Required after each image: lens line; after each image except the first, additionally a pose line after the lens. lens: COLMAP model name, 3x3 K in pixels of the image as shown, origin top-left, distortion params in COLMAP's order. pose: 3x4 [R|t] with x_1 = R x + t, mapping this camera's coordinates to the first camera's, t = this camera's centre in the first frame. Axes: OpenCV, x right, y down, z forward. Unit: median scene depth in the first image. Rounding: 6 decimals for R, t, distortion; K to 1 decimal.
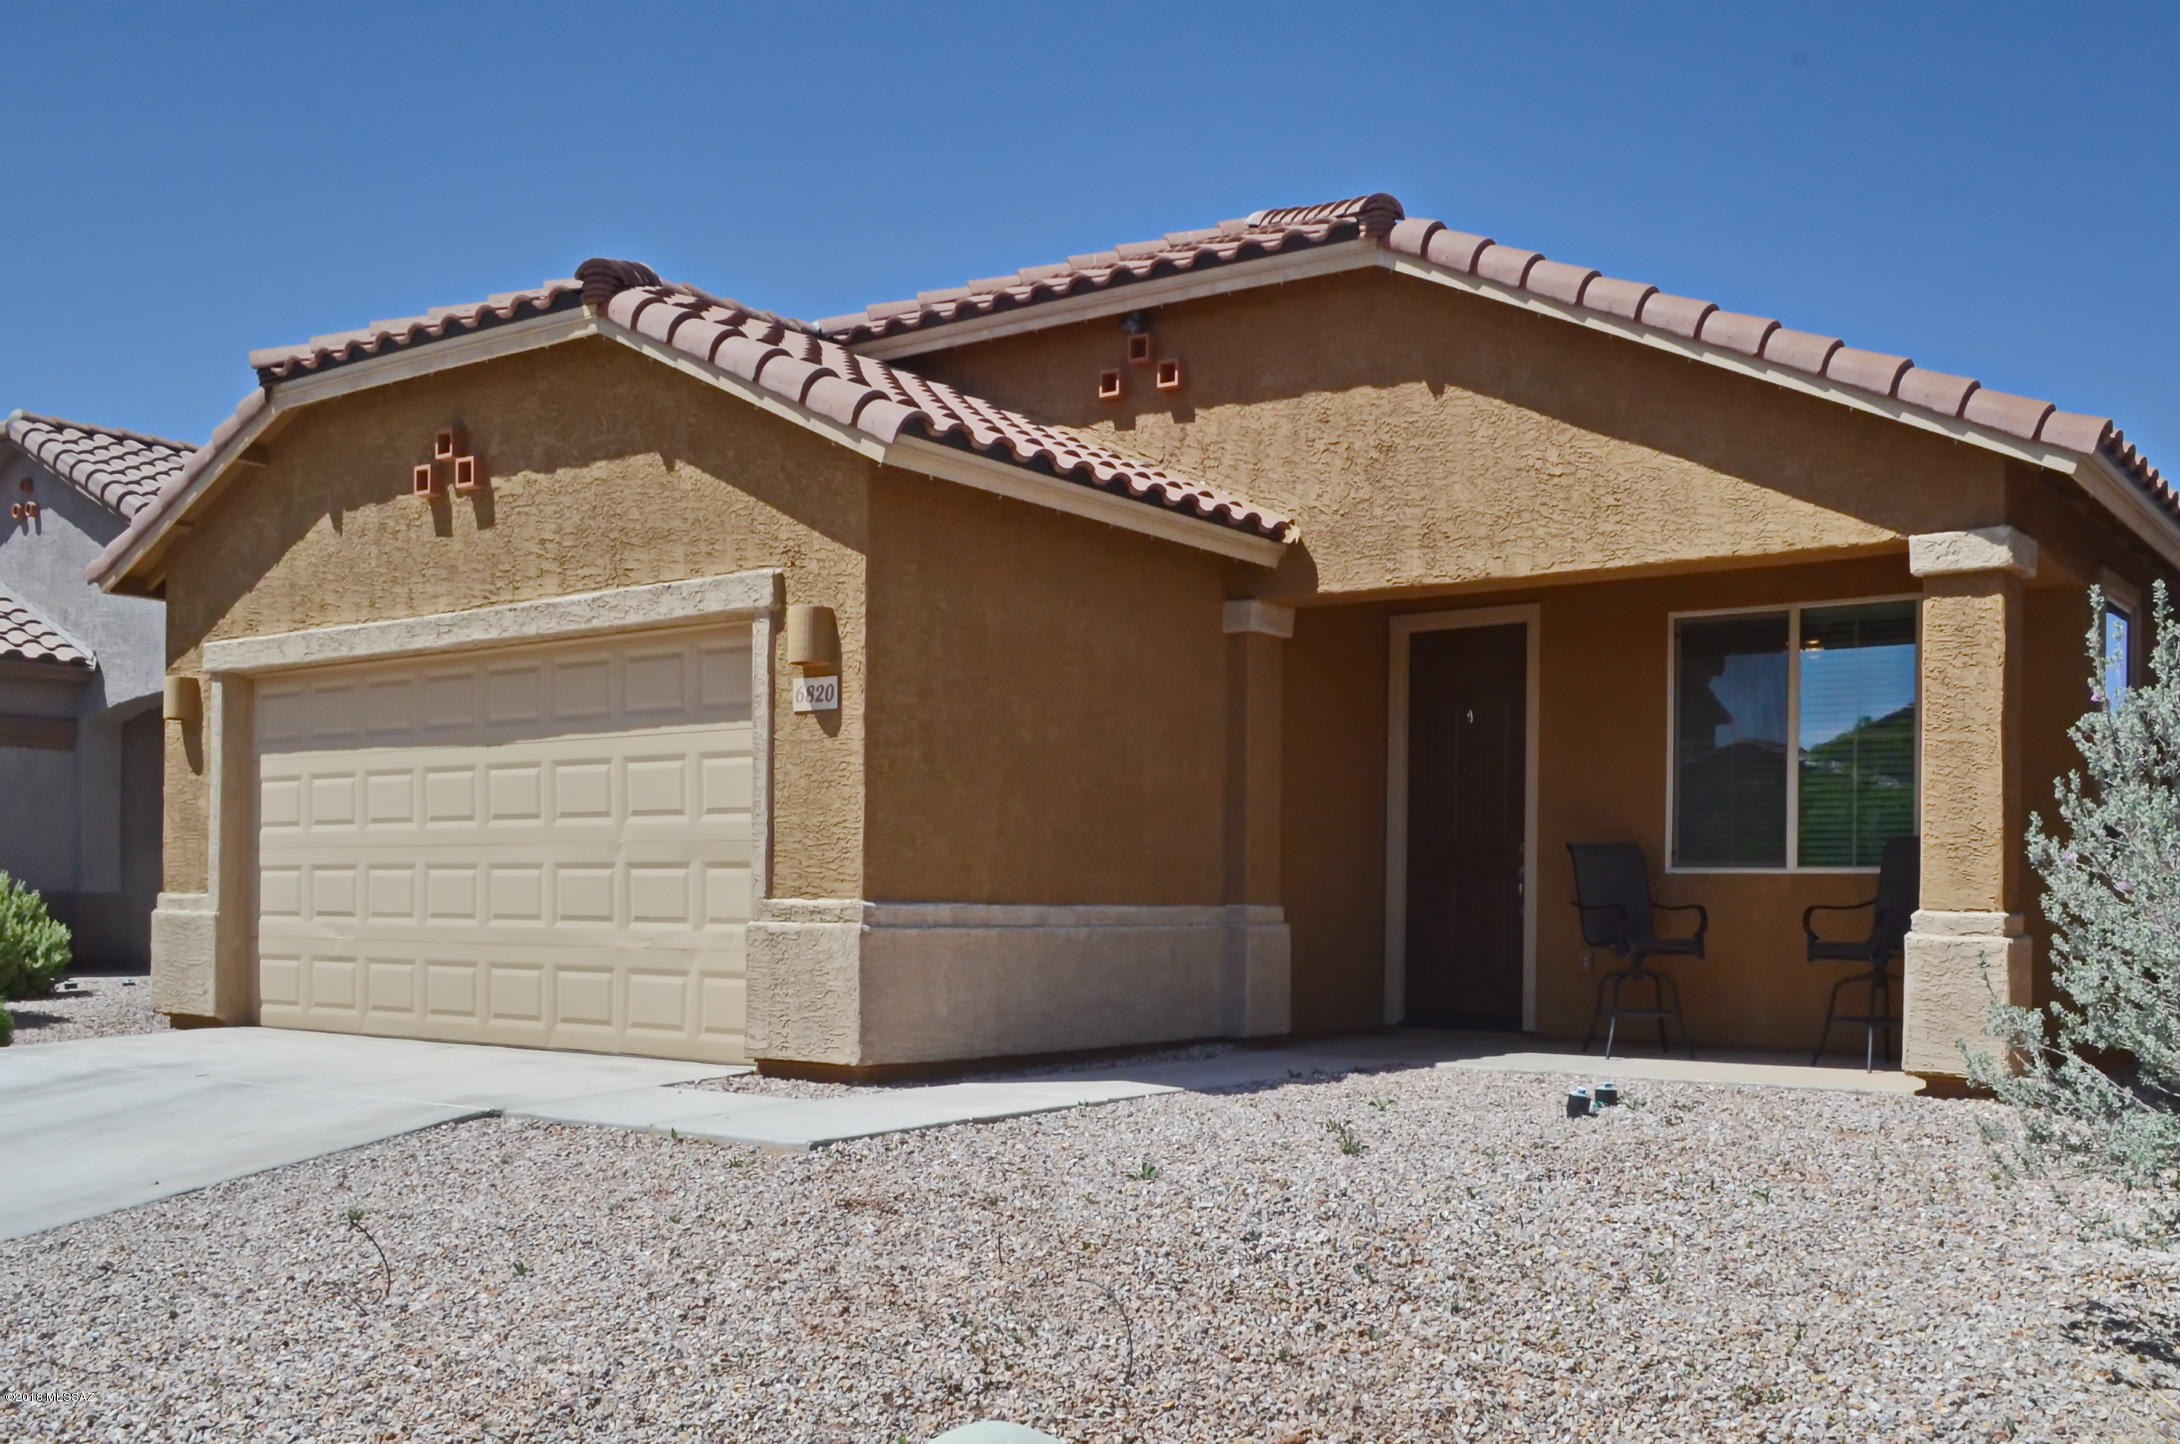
lens RADIAL K [[1732.6, 0, 1026.4], [0, 1732.6, 748.7], [0, 0, 1]] dist [-0.020470, 0.017430]
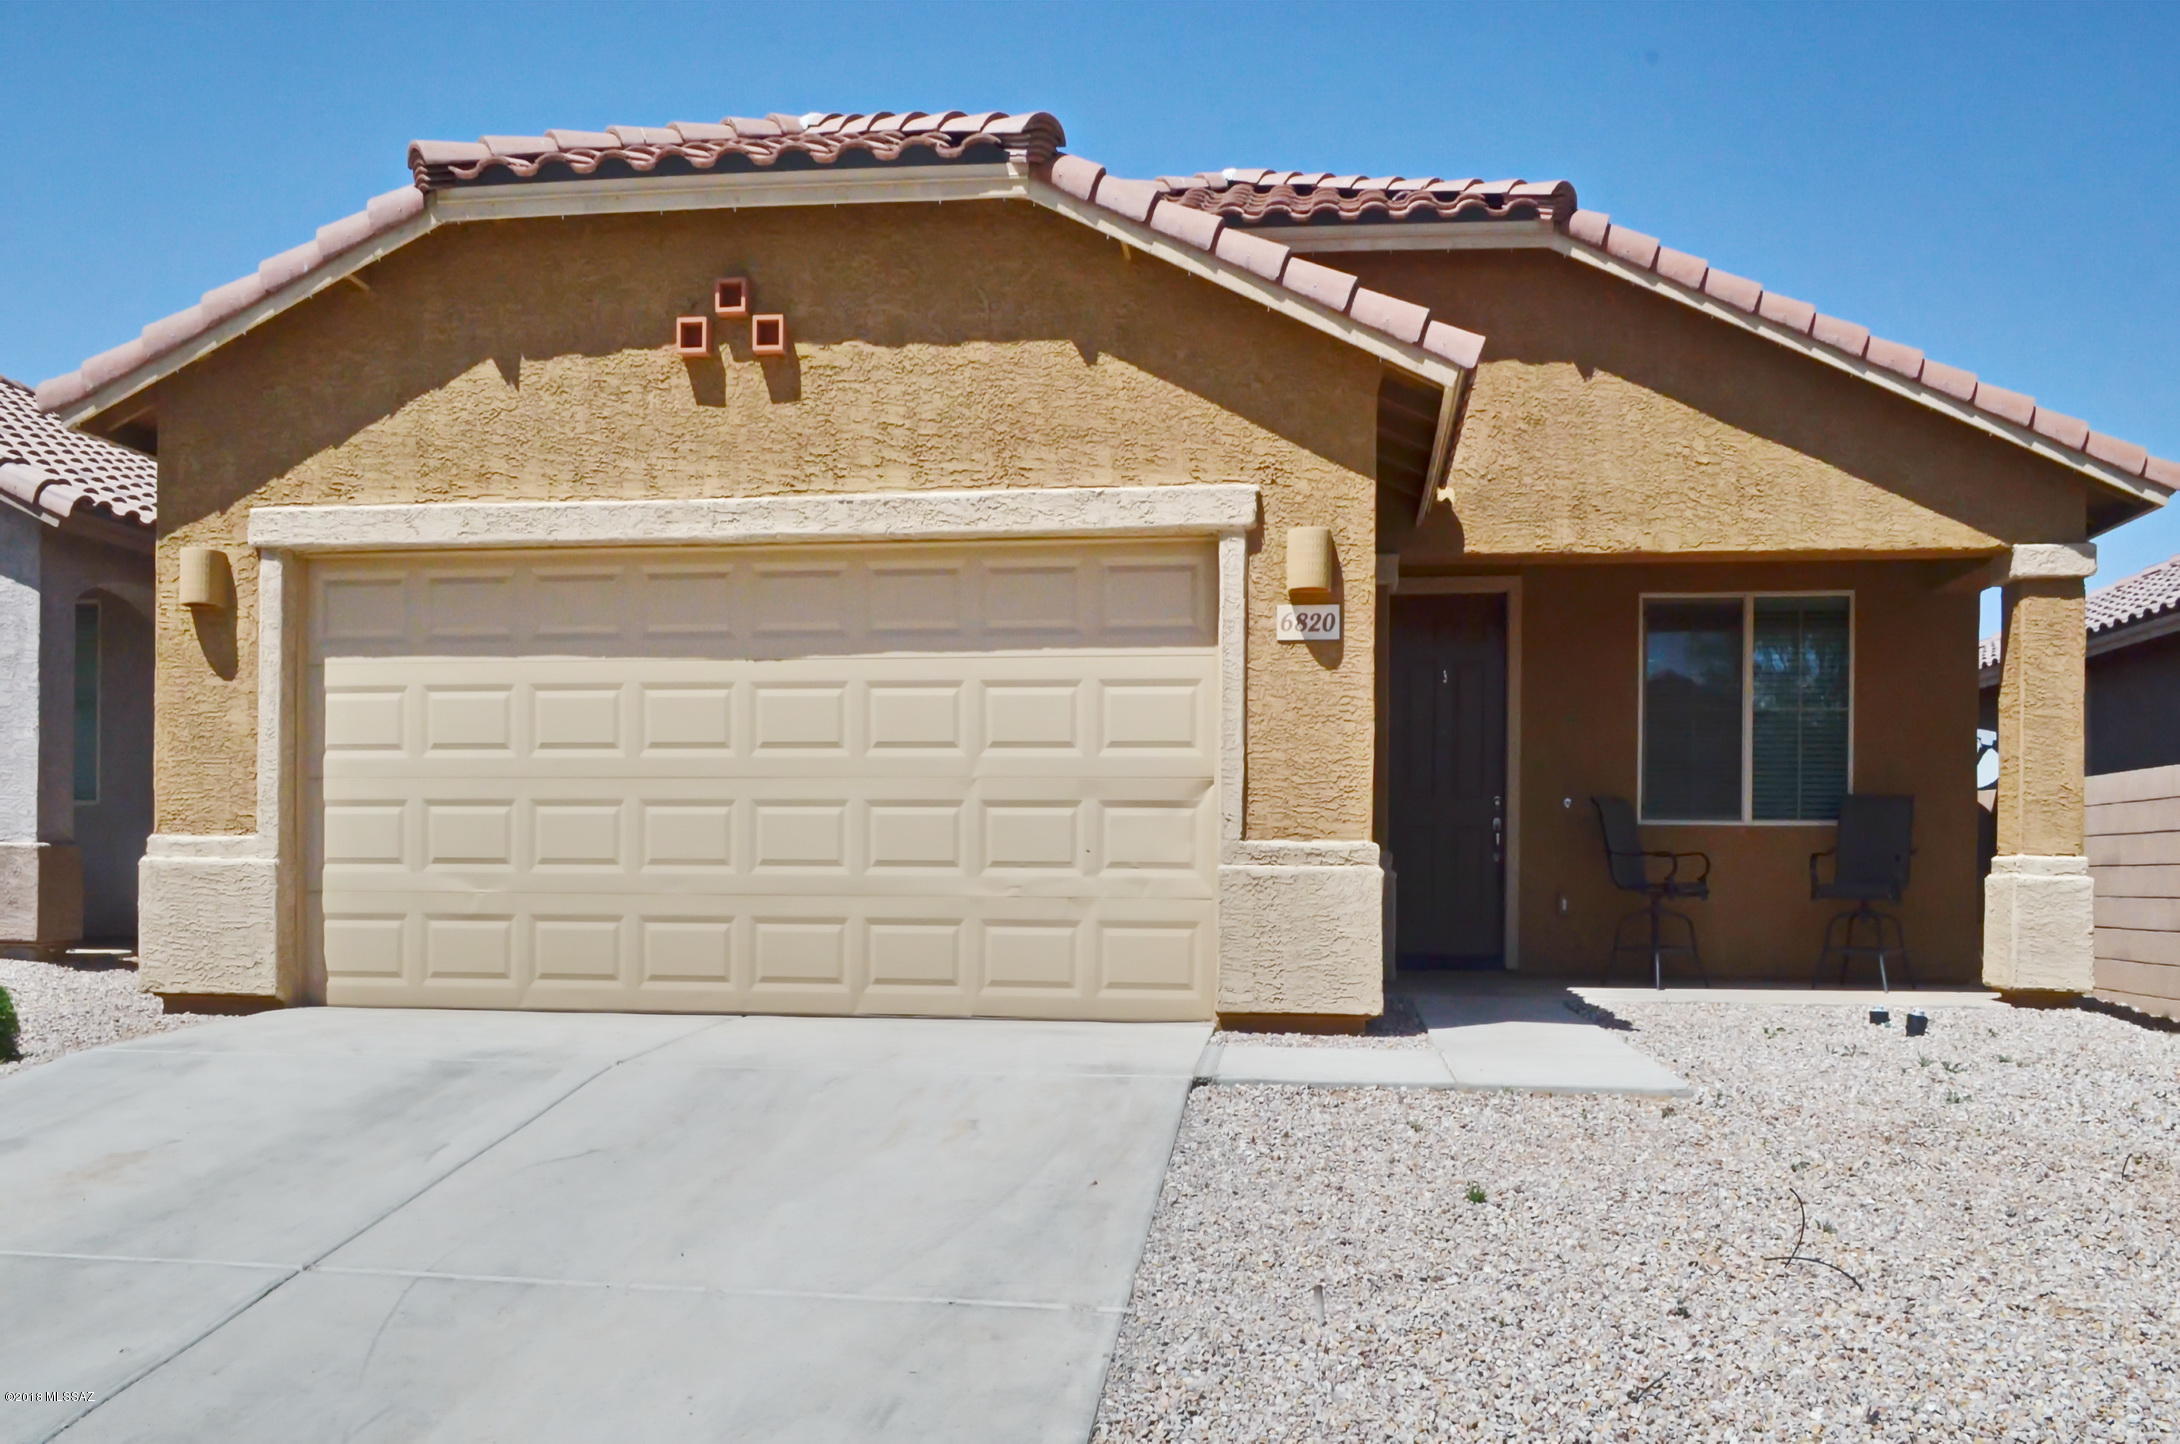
lens RADIAL K [[1732.6, 0, 1087.3], [0, 1732.6, 726.7], [0, 0, 1]] dist [-0.020470, 0.017430]
pose [[0.902599, 0.032472, 0.429257, -0.529373], [-0.037329, 0.999299, 0.002897, 0.022291], [-0.428862, -0.018638, 0.903178, 0.169293]]
